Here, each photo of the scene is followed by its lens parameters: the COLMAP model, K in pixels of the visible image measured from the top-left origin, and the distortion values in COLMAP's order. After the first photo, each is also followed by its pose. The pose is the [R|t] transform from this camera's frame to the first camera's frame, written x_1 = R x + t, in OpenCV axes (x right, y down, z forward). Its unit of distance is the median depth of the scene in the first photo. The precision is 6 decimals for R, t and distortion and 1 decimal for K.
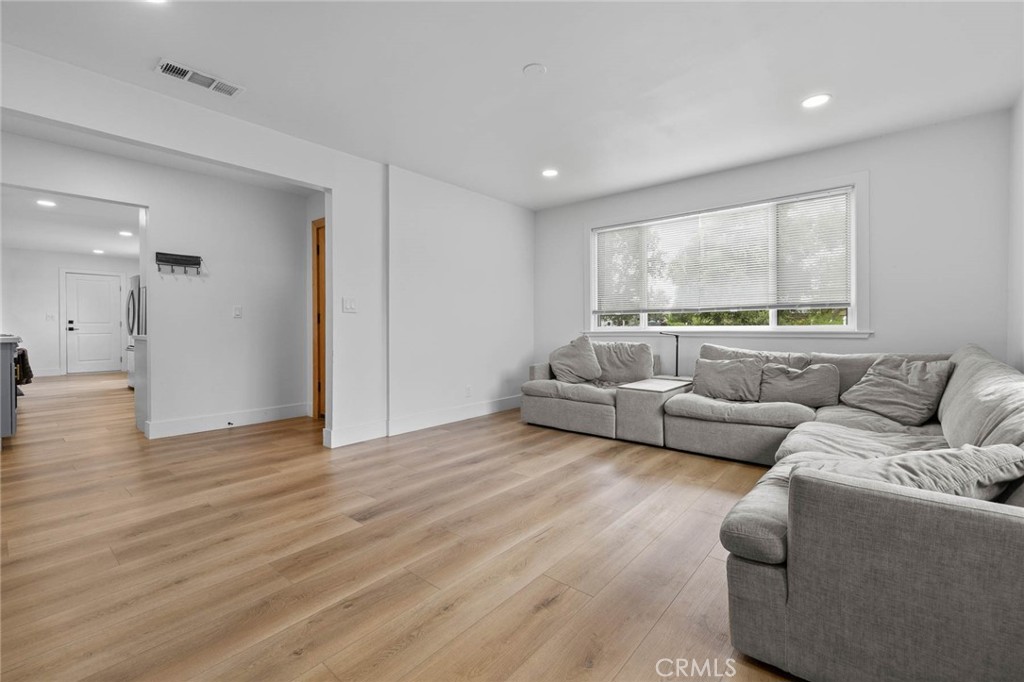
lens RADIAL K [[442.3, 0, 518.2], [0, 442.3, 344.8], [0, 0, 1]] dist [-0.001140, 0.000575]
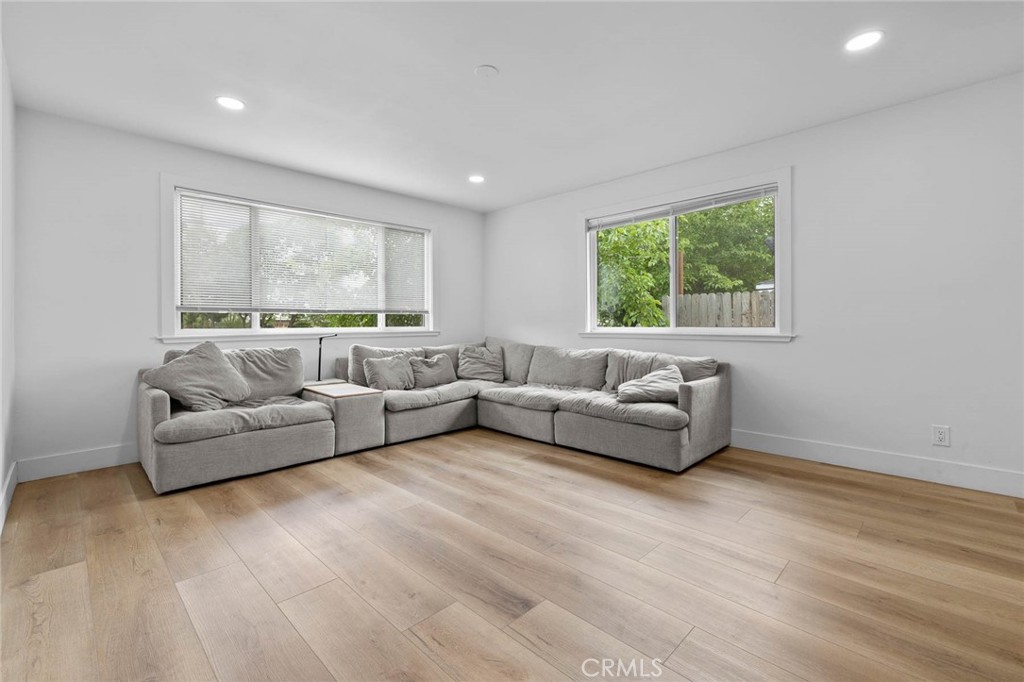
lens RADIAL K [[442.3, 0, 514.8], [0, 442.3, 339.7], [0, 0, 1]] dist [-0.001140, 0.000575]
pose [[0.083564, -0.029362, 0.996070, -0.752604], [0.046922, 0.998573, 0.025500, -0.029358], [-0.995397, 0.044606, 0.084822, 0.682542]]
